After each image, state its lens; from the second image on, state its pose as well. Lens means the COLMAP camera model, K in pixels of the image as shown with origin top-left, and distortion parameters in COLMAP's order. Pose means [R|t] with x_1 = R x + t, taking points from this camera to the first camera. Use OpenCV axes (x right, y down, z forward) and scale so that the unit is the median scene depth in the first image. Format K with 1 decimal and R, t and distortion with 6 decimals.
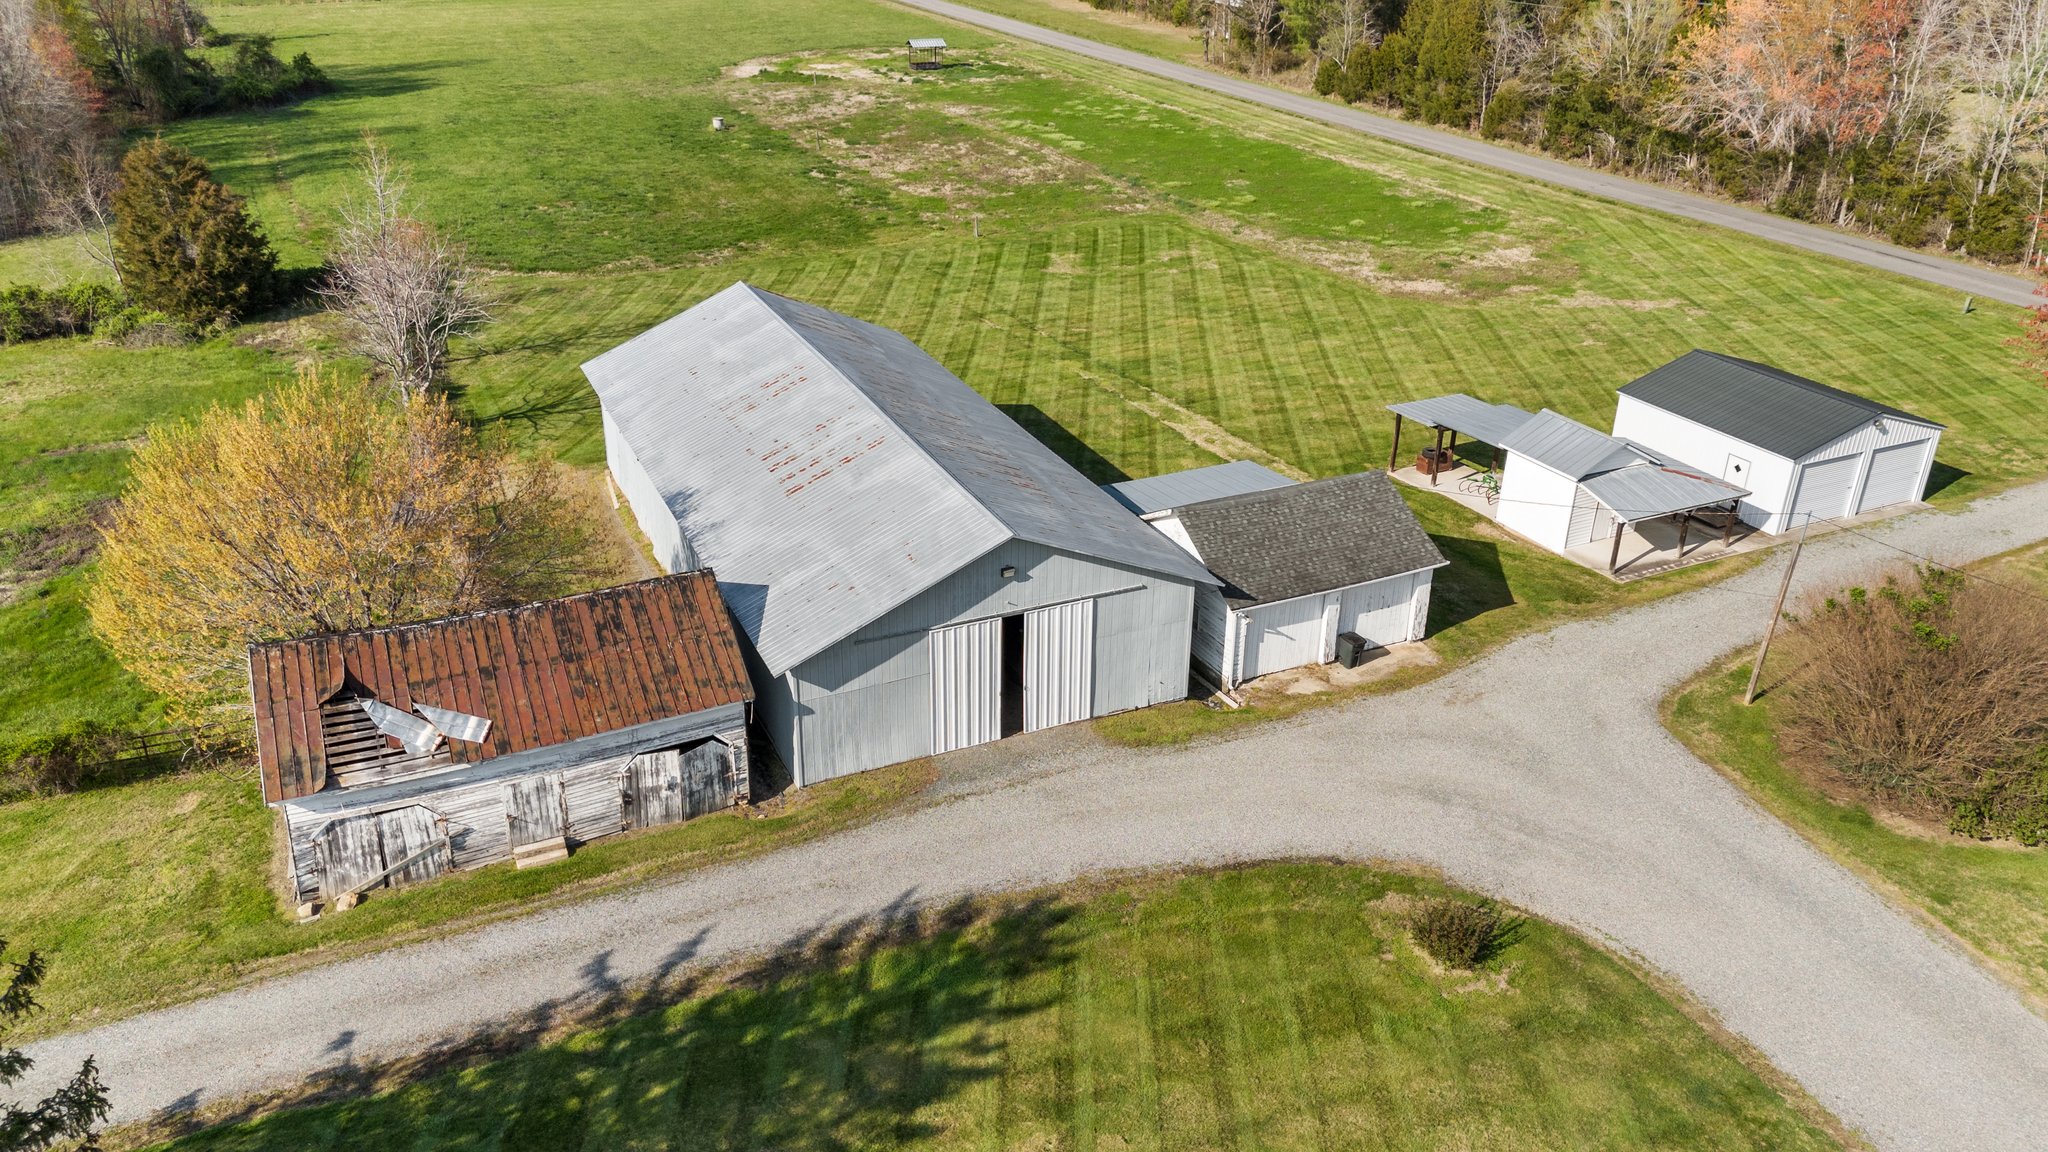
lens RADIAL K [[1497.8, 0, 1024.0], [0, 1497.8, 576.0], [0, 0, 1]] dist [0.097374, -0.126630]
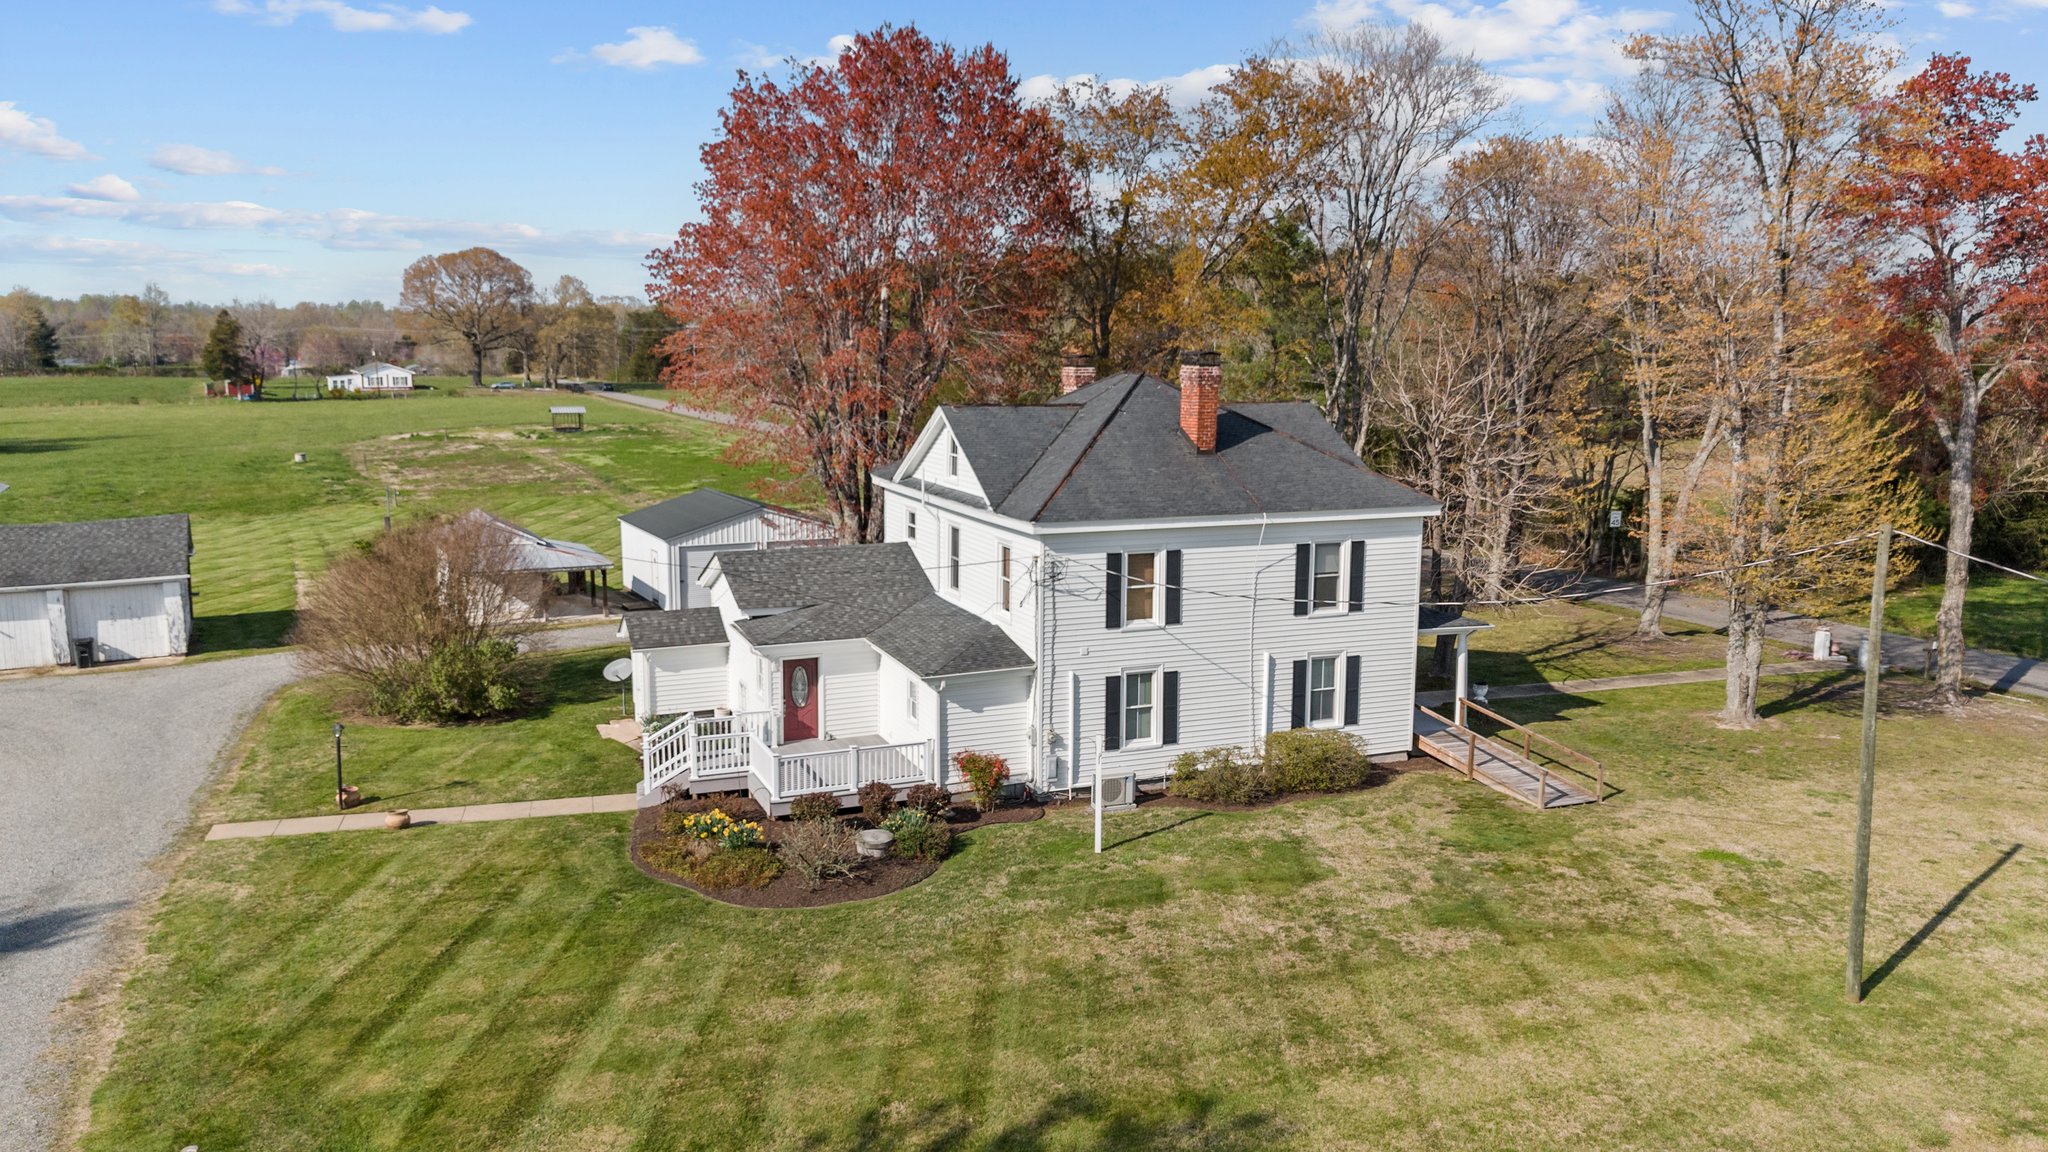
lens RADIAL K [[1497.8, 0, 1024.0], [0, 1497.8, 576.0], [0, 0, 1]] dist [0.097374, -0.126630]
pose [[0.999652, -0.010860, 0.024043, 0.789286], [0.017418, 0.956160, -0.292327, 0.300238], [-0.019814, 0.292644, 0.956016, -0.082556]]
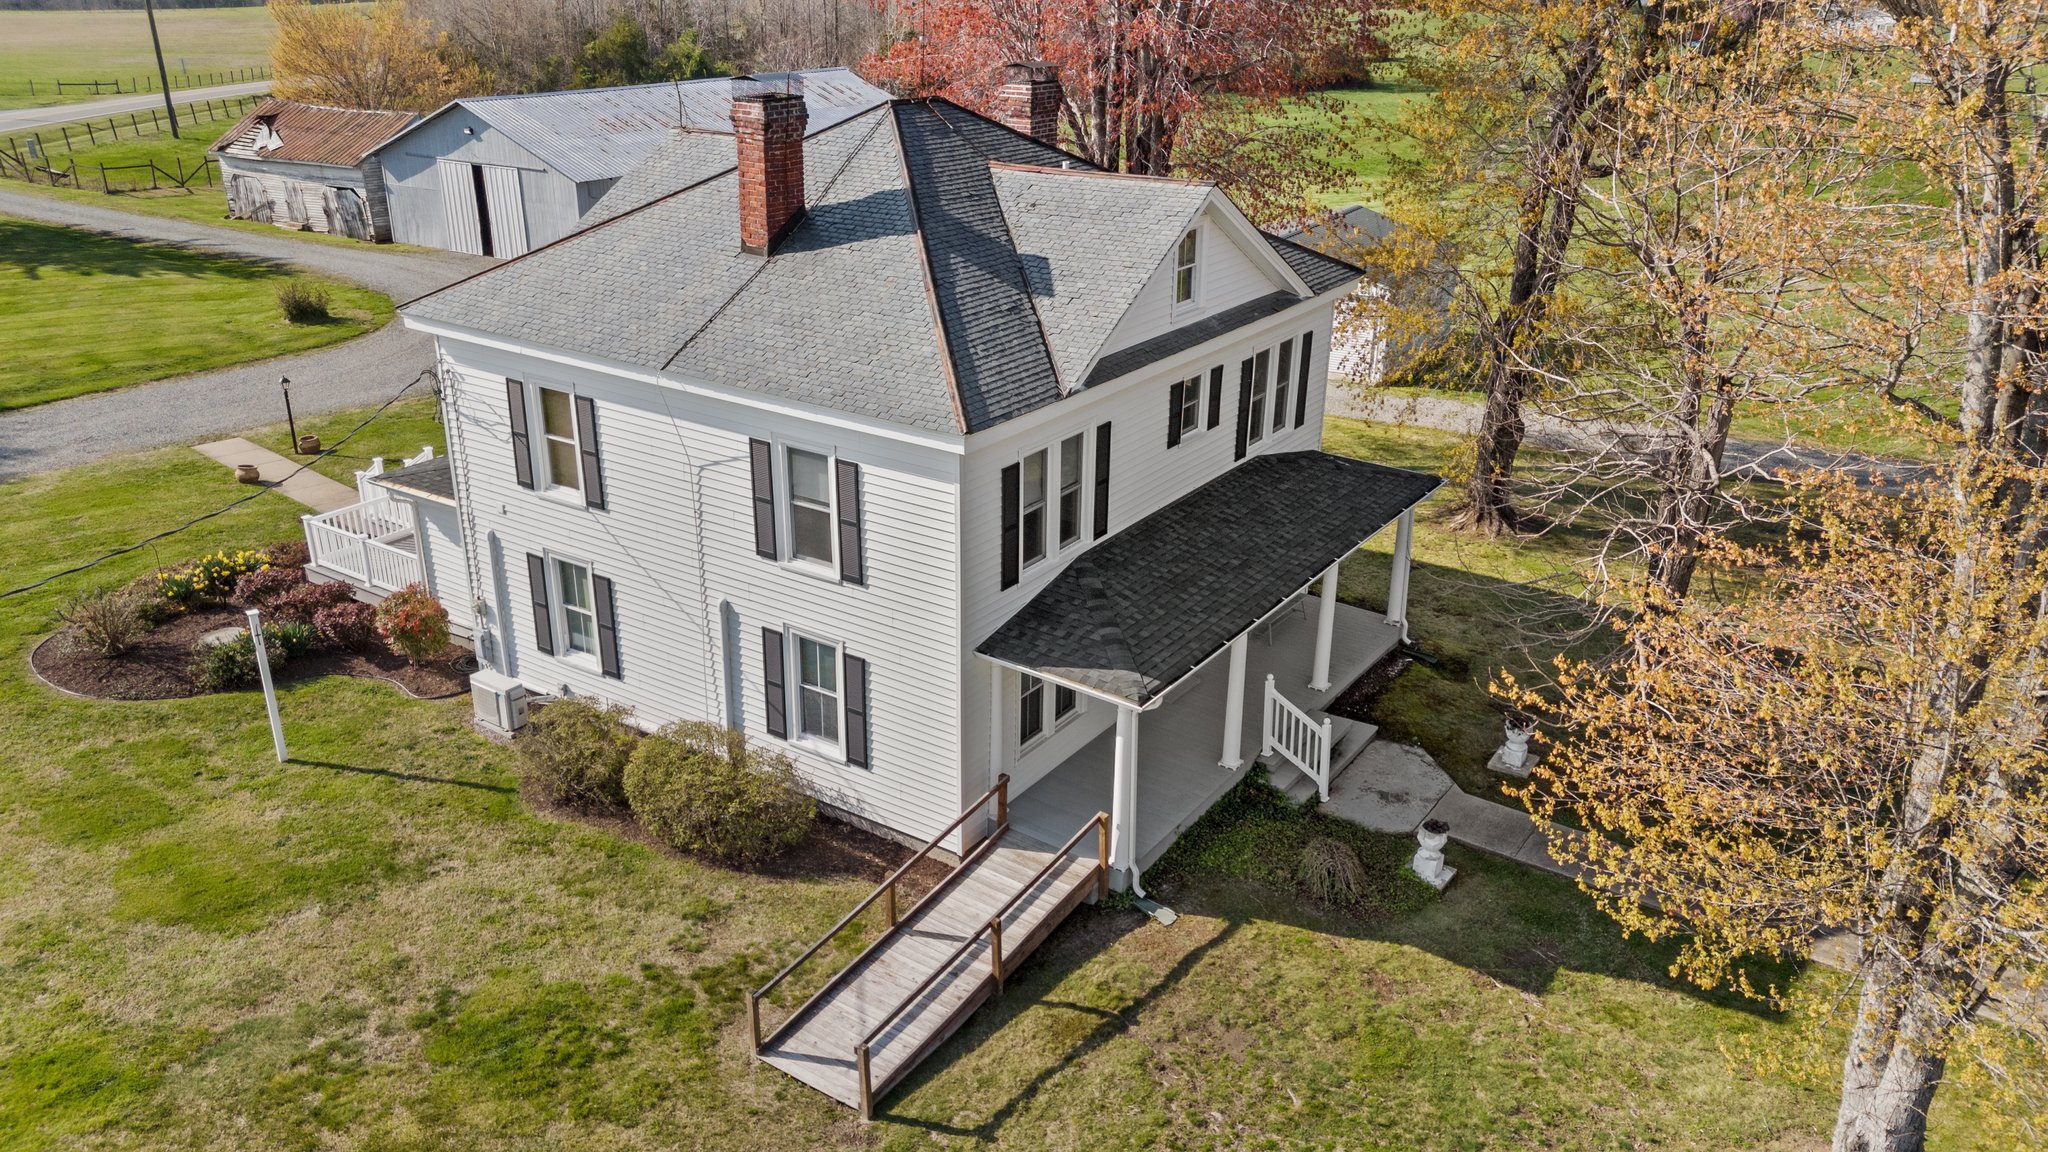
lens RADIAL K [[1494.4, 0, 1031.1], [0, 1494.4, 583.6], [0, 0, 1]] dist [0.119603, -0.247612]
pose [[0.570539, 0.312046, -0.759679, 1.311199], [-0.366334, 0.924579, 0.104654, 0.042083], [0.735040, 0.218587, 0.641822, 0.399574]]
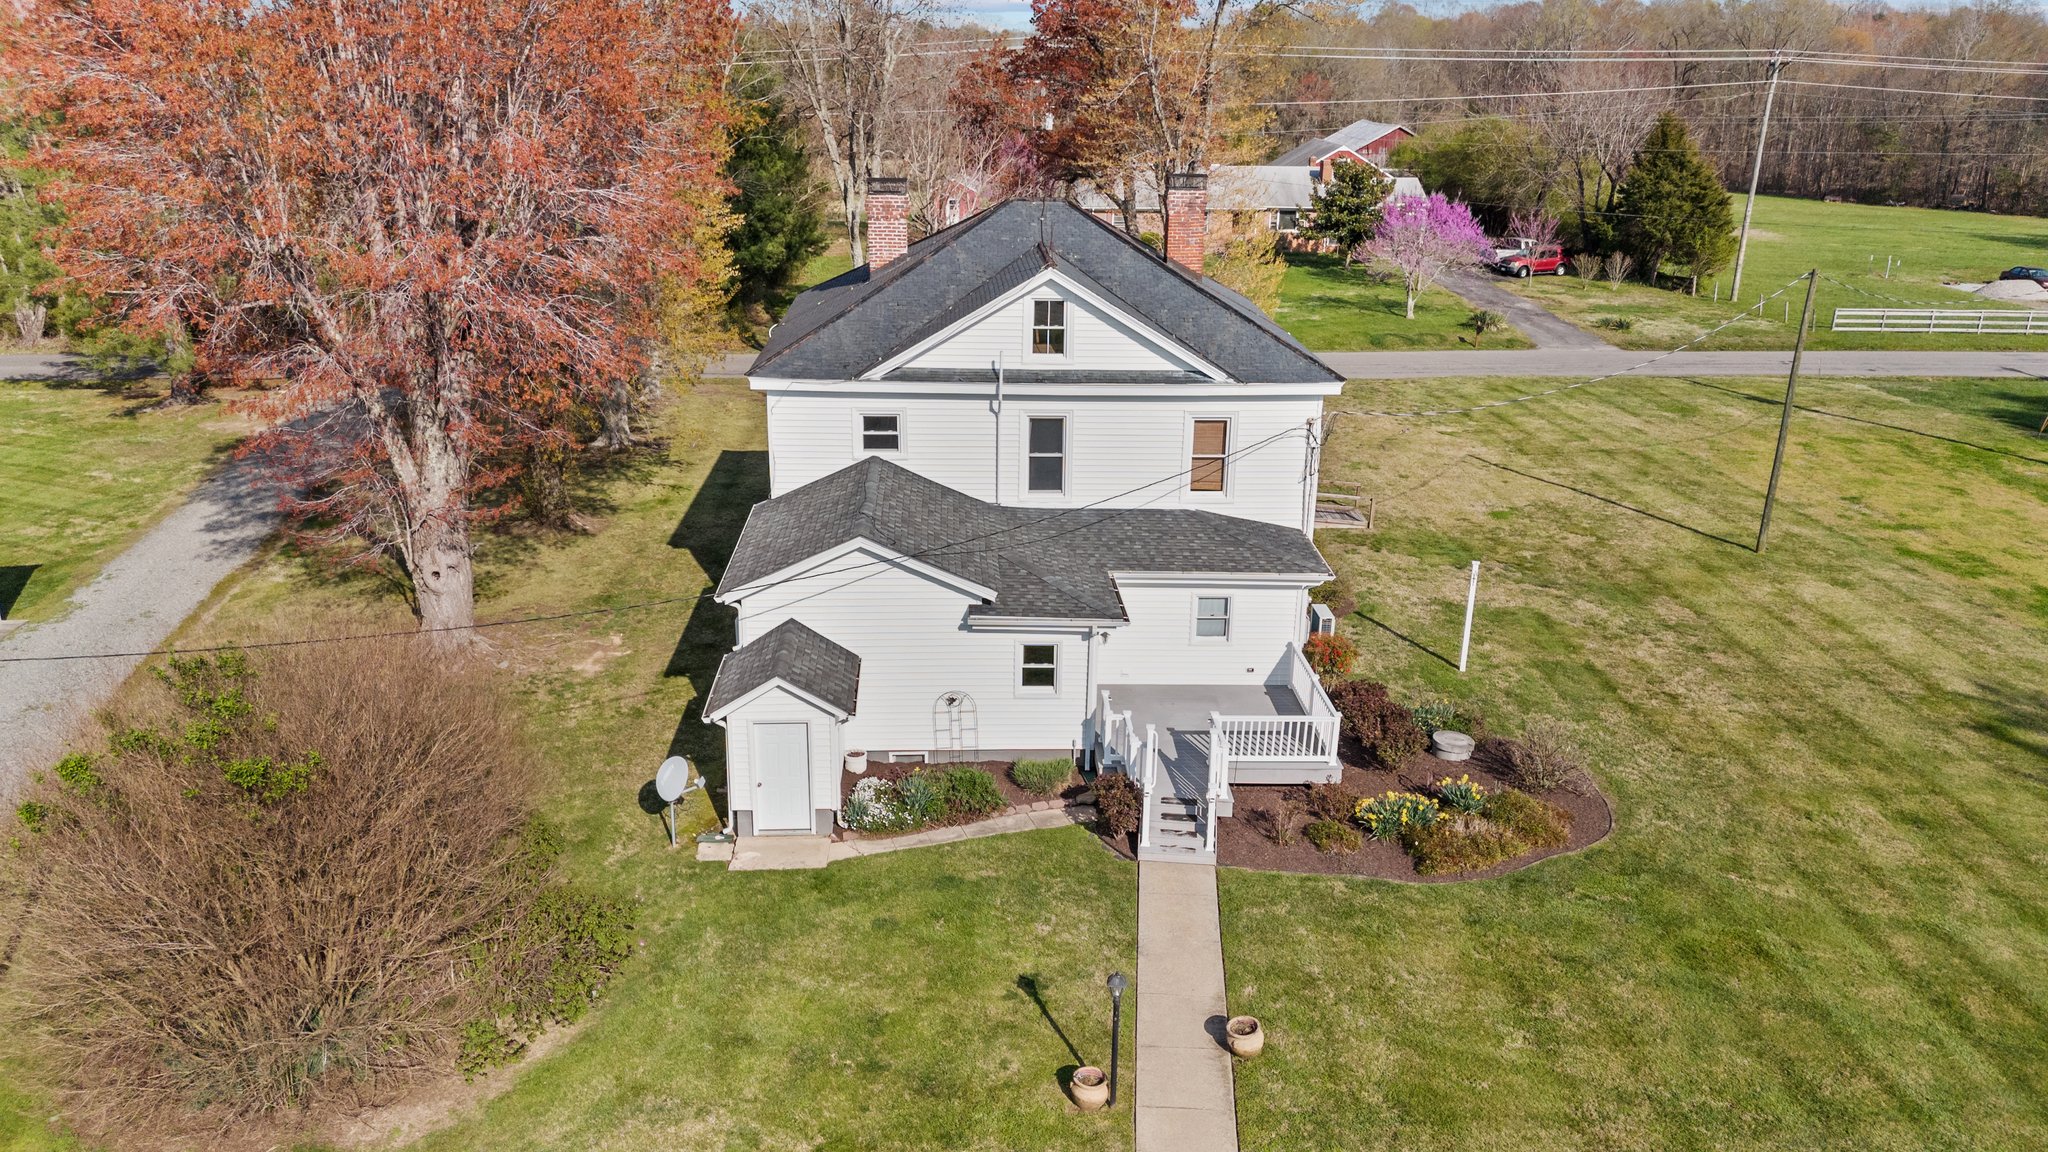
lens RADIAL K [[1497.8, 0, 1024.0], [0, 1497.8, 576.0], [0, 0, 1]] dist [0.097374, -0.126630]
pose [[0.320393, -0.316573, 0.892821, 0.186317], [0.405702, 0.897549, 0.172661, -0.003279], [-0.856011, 0.306900, 0.416002, 0.416597]]
